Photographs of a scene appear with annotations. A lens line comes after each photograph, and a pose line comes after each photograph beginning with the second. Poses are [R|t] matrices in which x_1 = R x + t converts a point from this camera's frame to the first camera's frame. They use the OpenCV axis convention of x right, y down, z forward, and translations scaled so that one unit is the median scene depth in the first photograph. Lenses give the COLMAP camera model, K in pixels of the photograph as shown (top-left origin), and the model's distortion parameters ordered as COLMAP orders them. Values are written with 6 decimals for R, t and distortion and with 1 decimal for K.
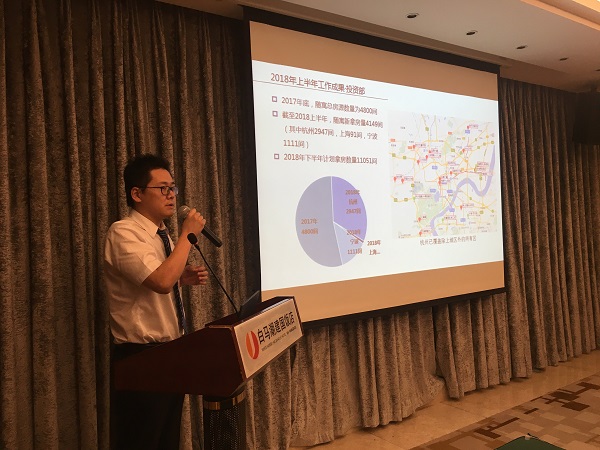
lens RADIAL K [[503.6, 0, 299.8], [0, 503.6, 224.6], [0, 0, 1]] dist [0.017401, -0.042848]
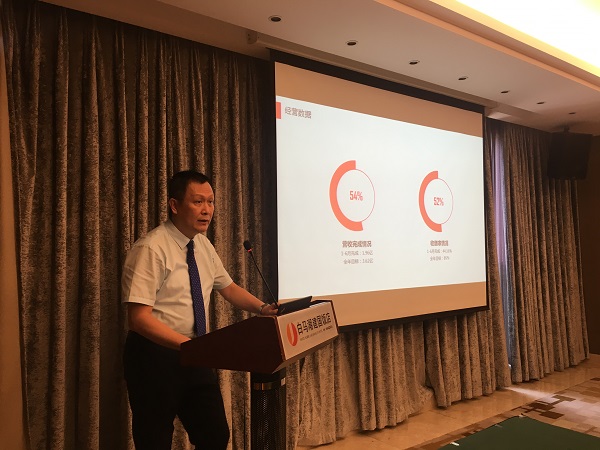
lens RADIAL K [[503.6, 0, 299.6], [0, 503.6, 224.6], [0, 0, 1]] dist [0.017401, -0.042848]
pose [[0.998523, 0.027404, 0.046910, -0.081625], [-0.024974, 0.998354, -0.051632, 0.020818], [-0.048247, 0.050384, 0.997564, -0.116609]]
